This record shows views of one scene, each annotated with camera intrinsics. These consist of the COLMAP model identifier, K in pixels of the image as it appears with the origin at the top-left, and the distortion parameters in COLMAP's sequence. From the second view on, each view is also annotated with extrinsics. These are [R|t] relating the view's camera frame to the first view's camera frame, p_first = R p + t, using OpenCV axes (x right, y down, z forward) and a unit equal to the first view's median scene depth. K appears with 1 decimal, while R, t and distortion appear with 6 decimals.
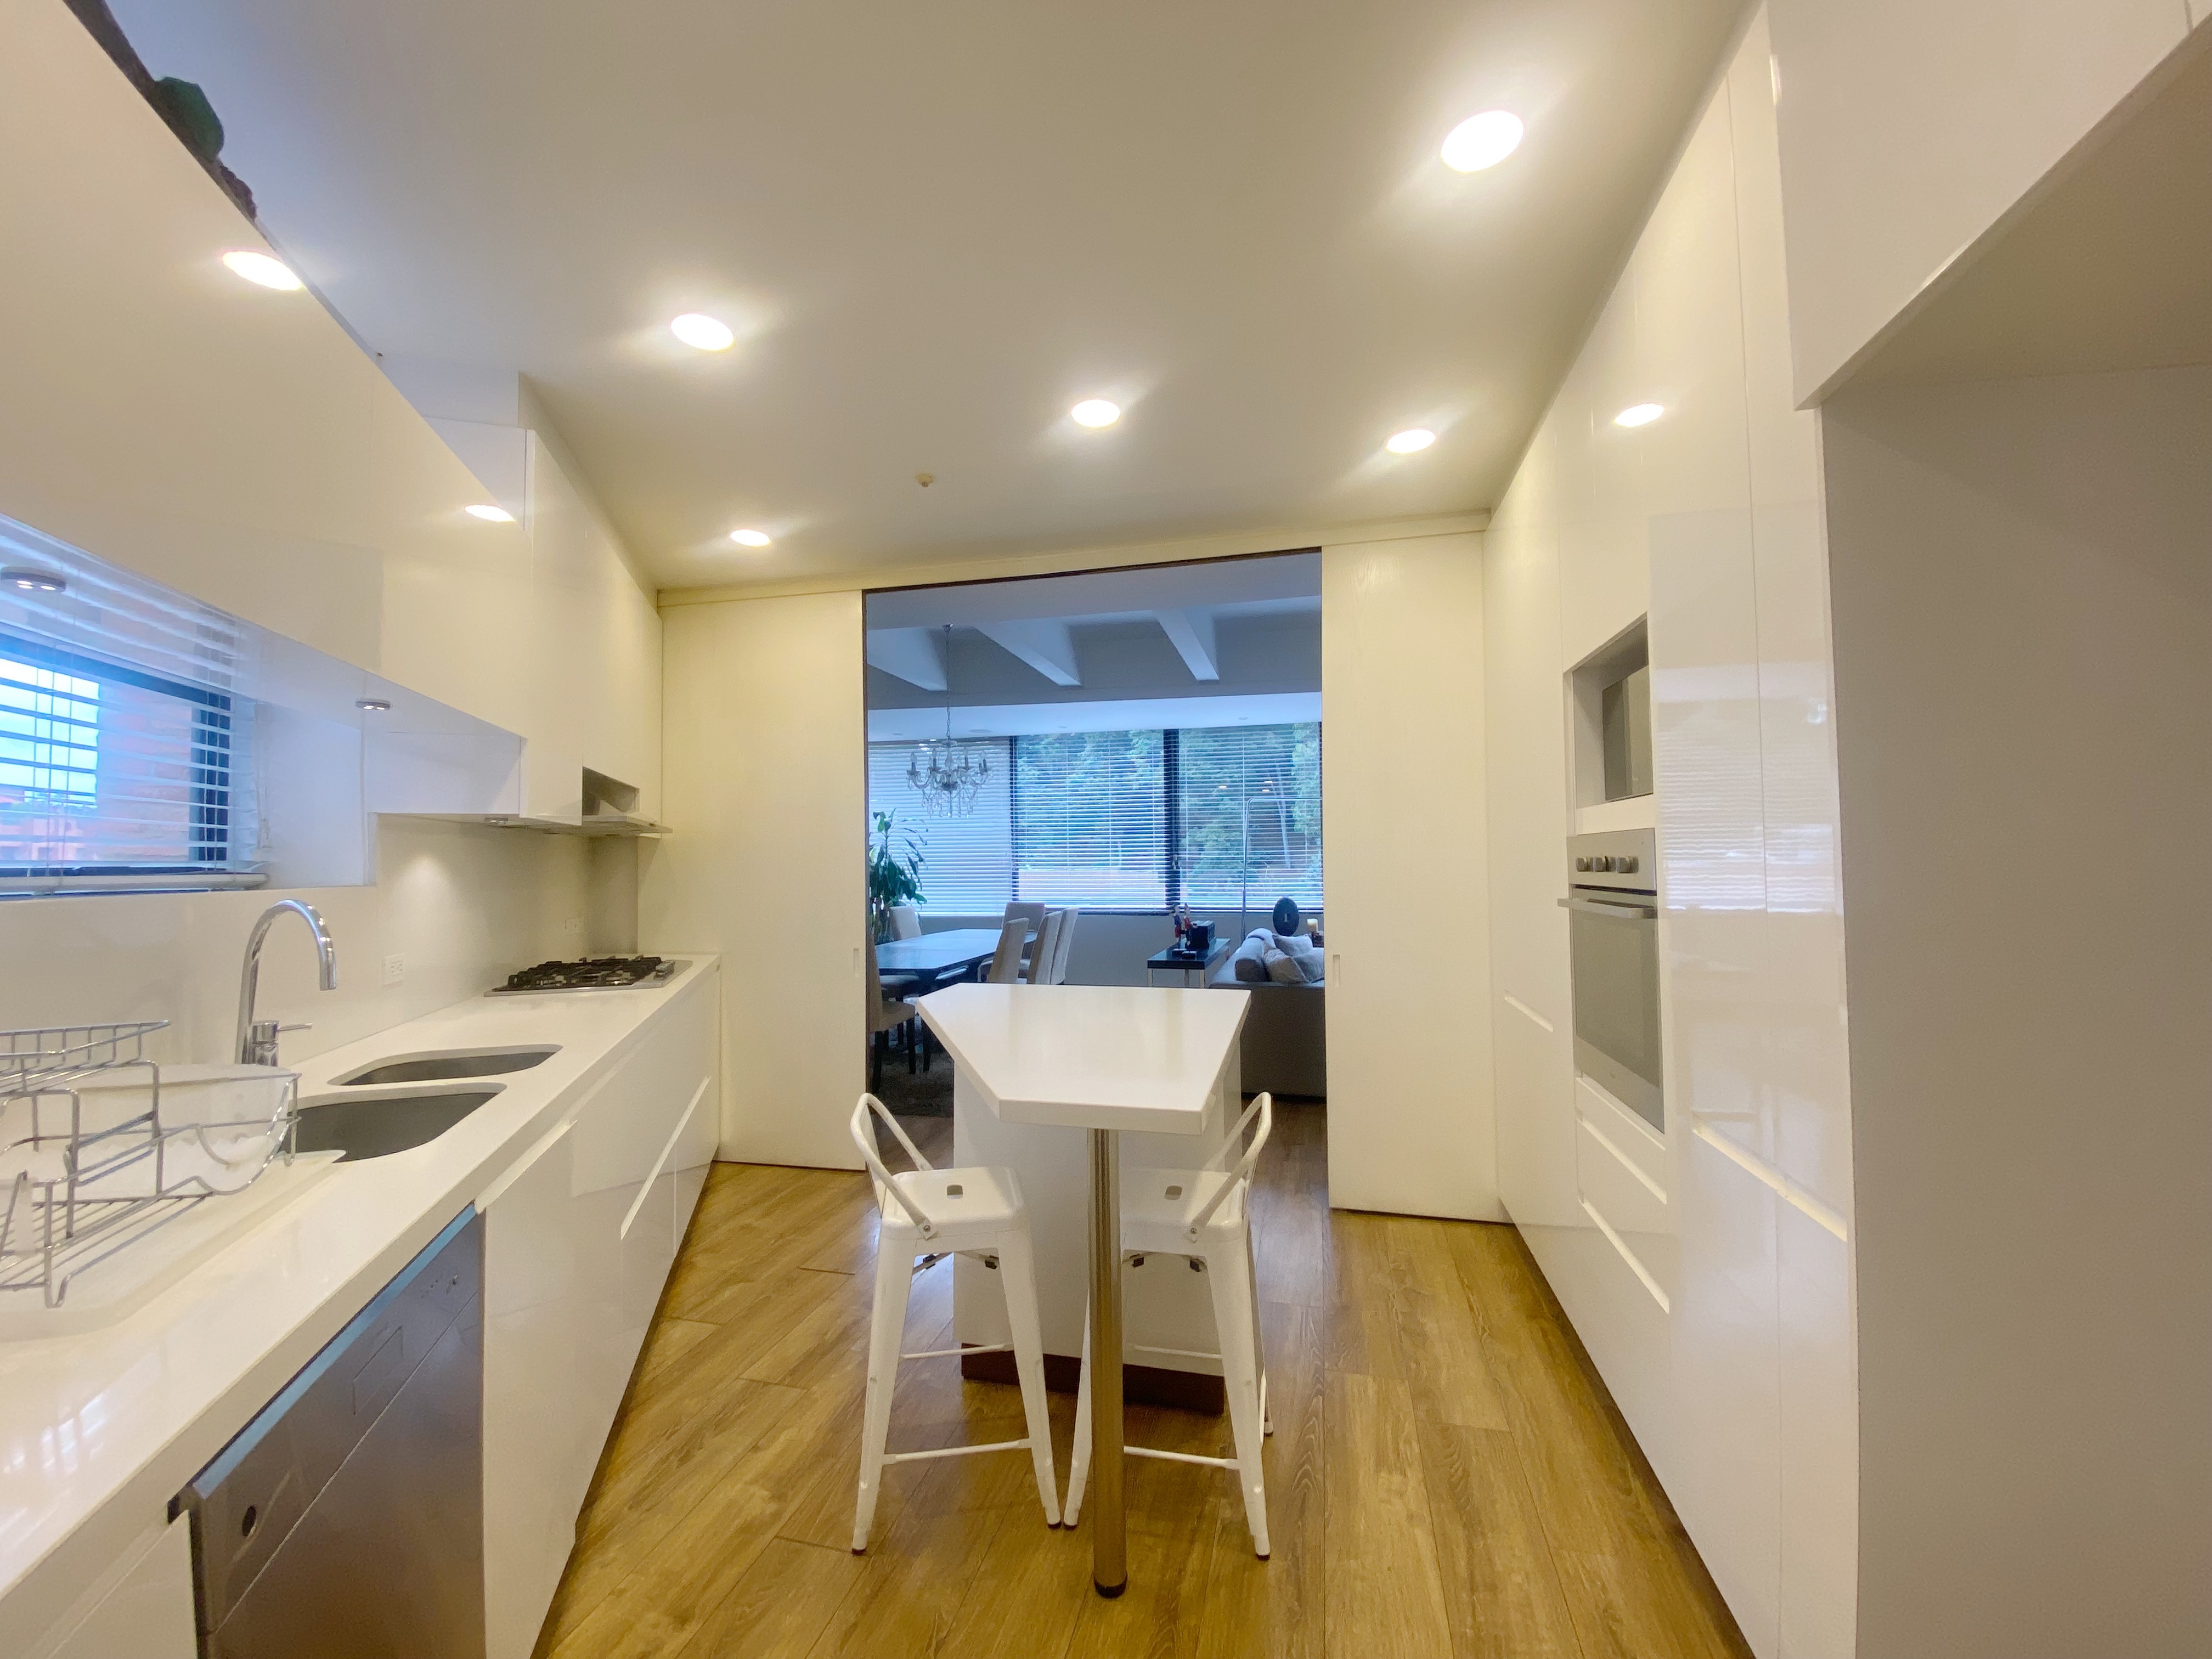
lens RADIAL K [[894.3, 0, 1094.7], [0, 894.3, 816.1], [0, 0, 1]] dist [-0.010101, -0.009058]
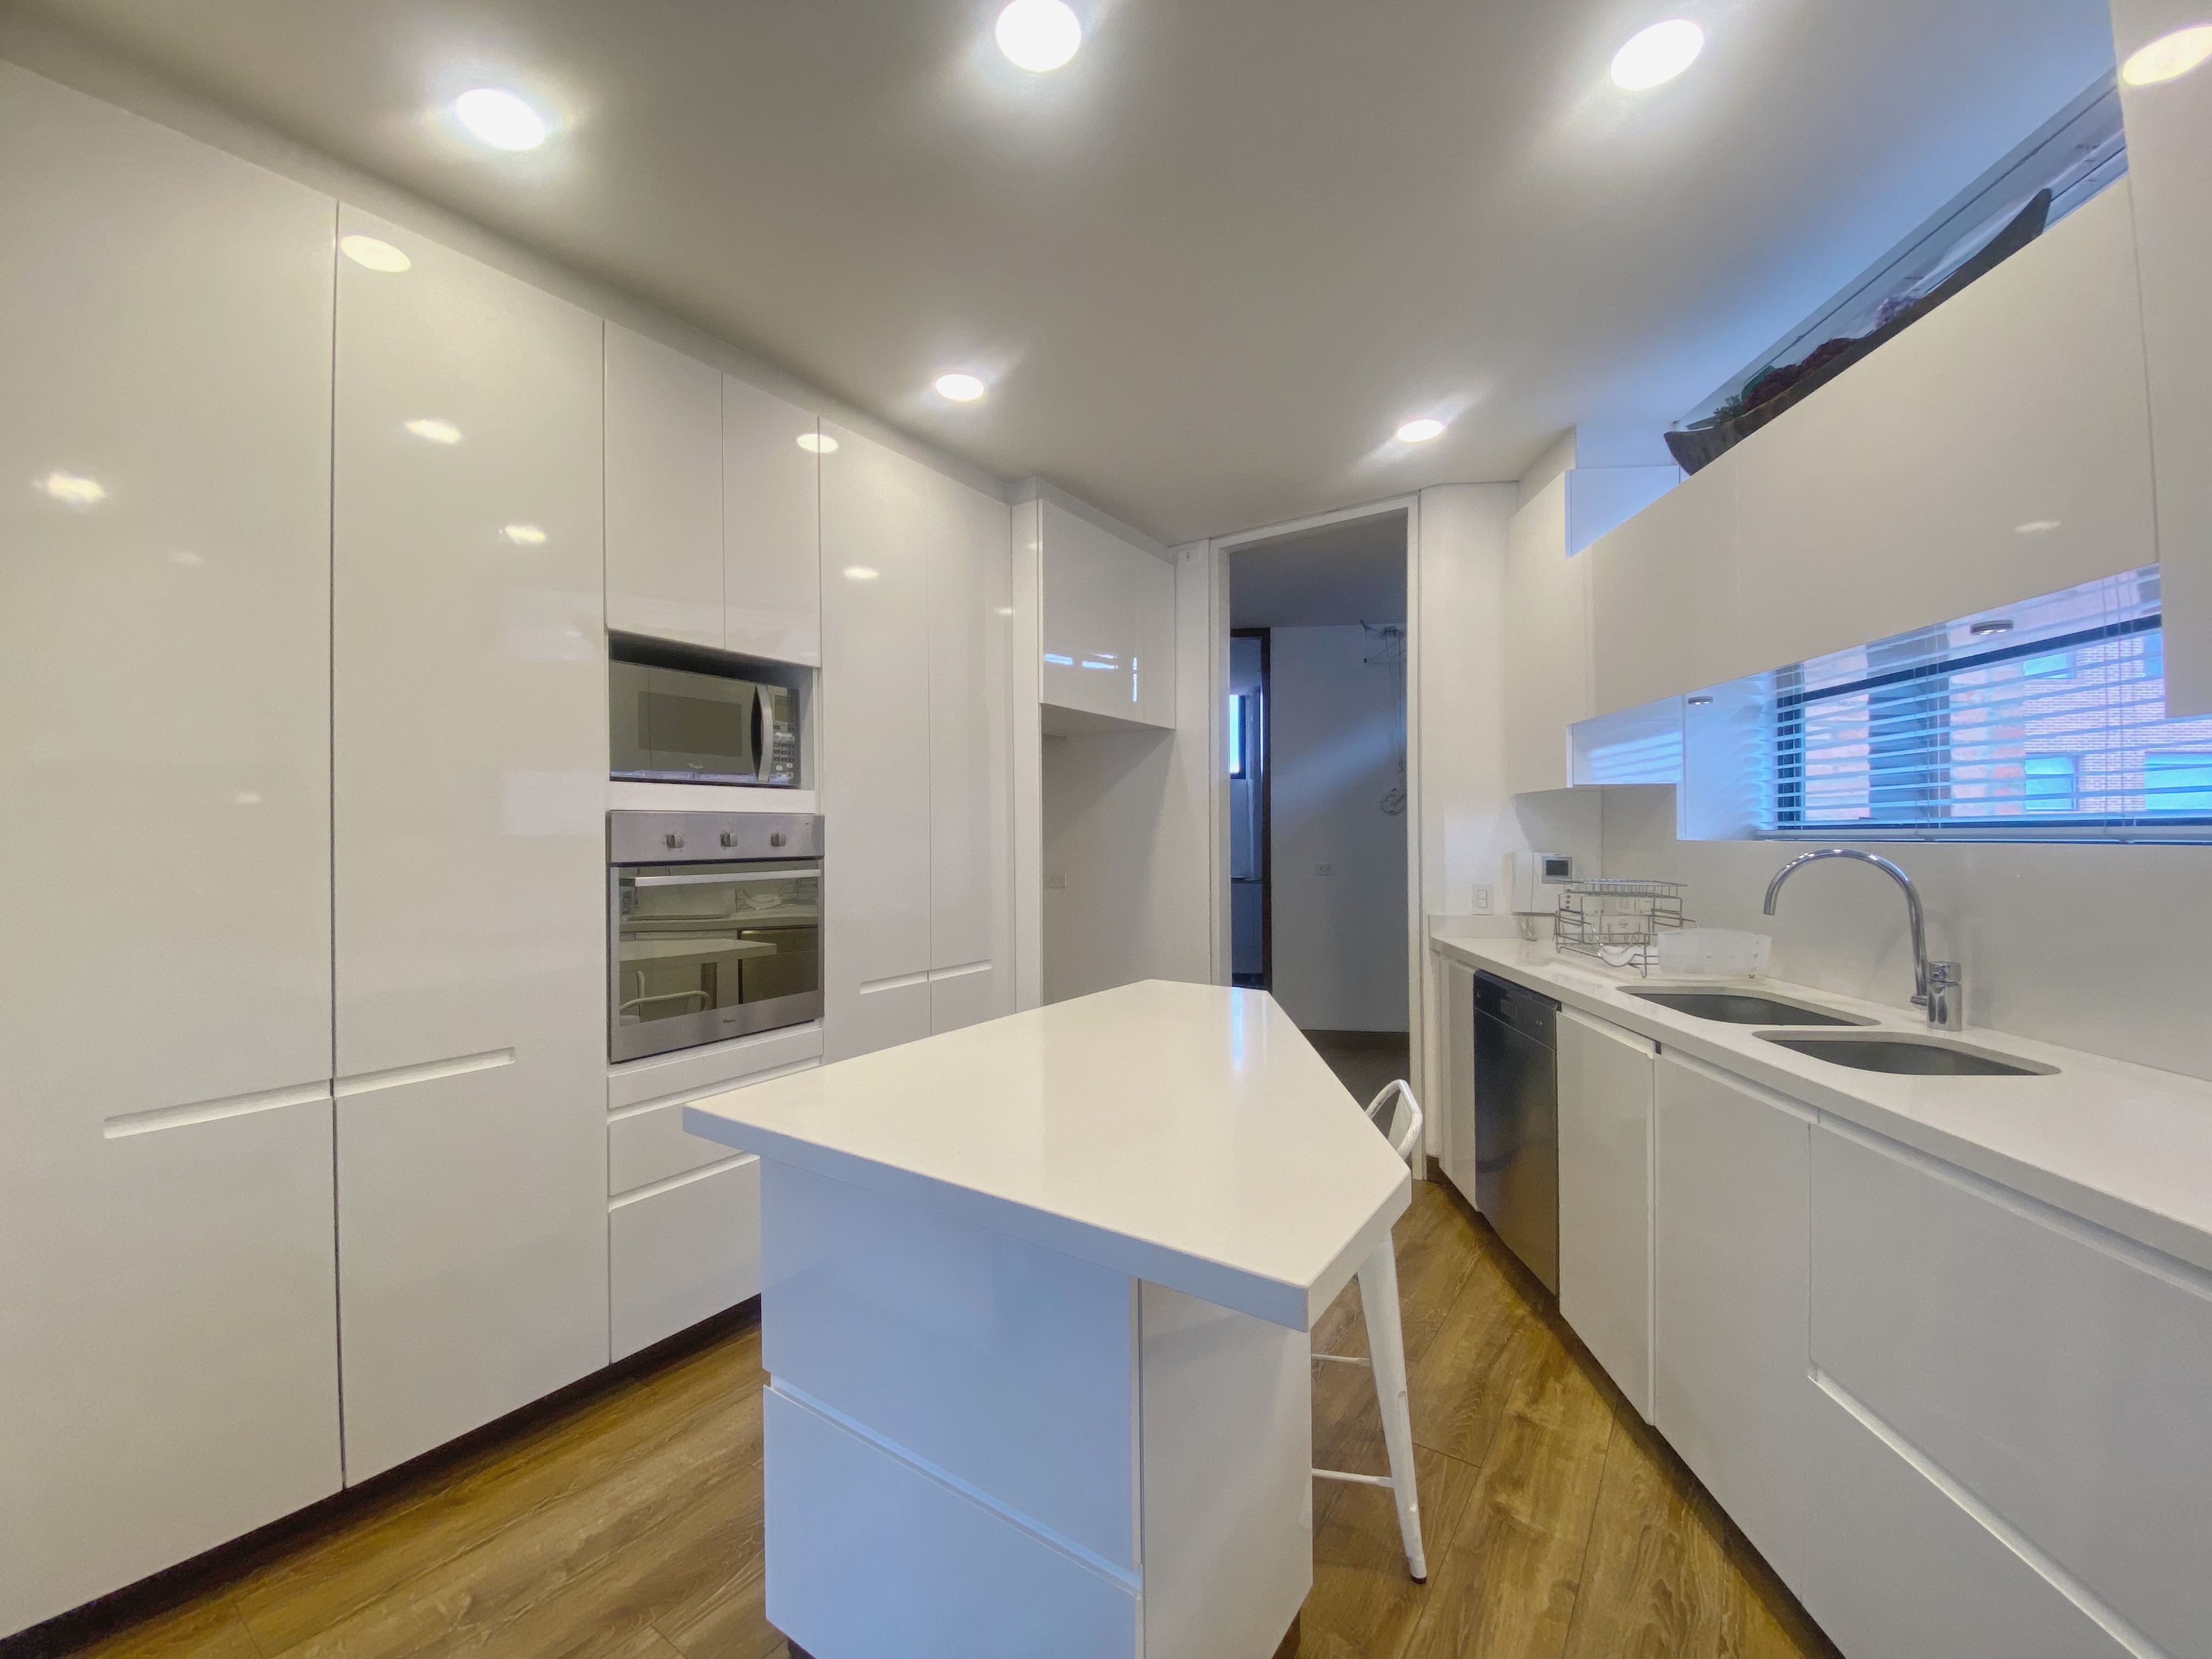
lens RADIAL K [[894.3, 0, 1101.4], [0, 894.3, 844.5], [0, 0, 1]] dist [-0.010101, -0.009058]
pose [[-0.935179, 0.012455, 0.353957, -0.301597], [-0.002188, 0.999159, -0.040939, 0.114598], [-0.354170, -0.039060, -0.934365, 2.031170]]
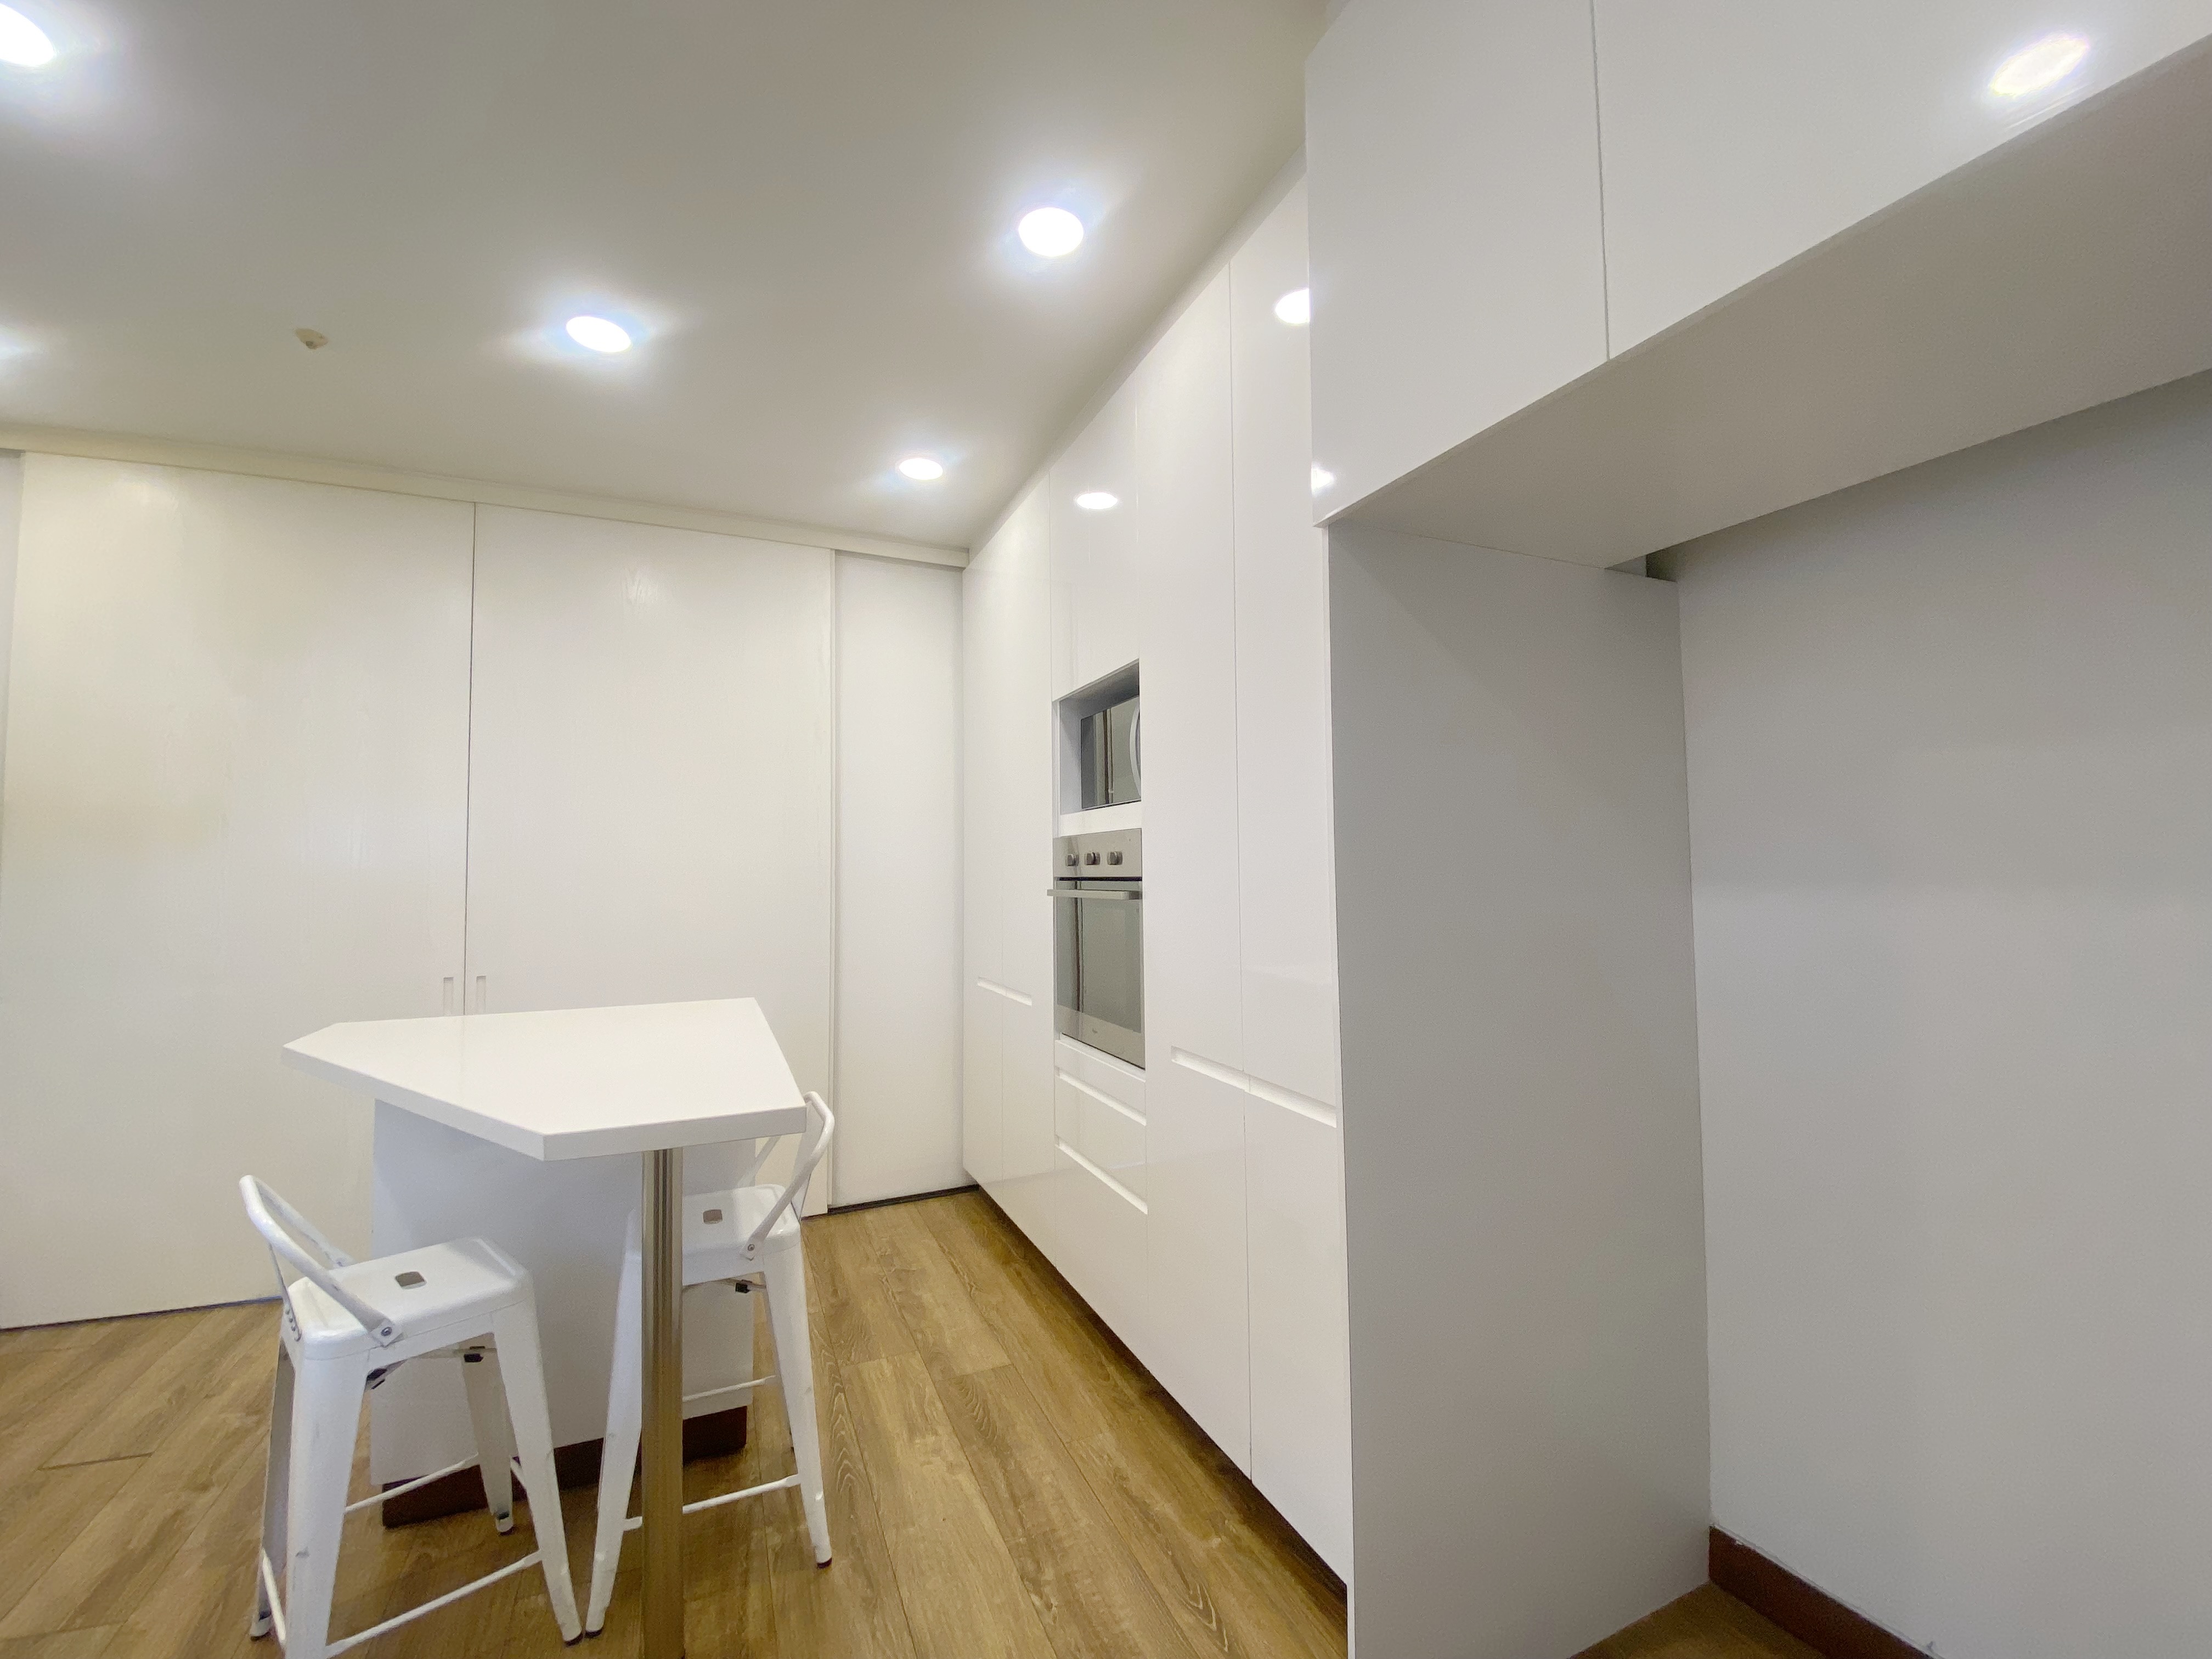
lens RADIAL K [[894.3, 0, 1103.0], [0, 894.3, 816.8], [0, 0, 1]] dist [-0.010101, -0.009058]
pose [[0.786009, 0.033753, 0.617293, -0.180086], [-0.024433, 0.999424, -0.023536, 0.026990], [-0.617732, 0.003418, 0.786381, 0.037822]]
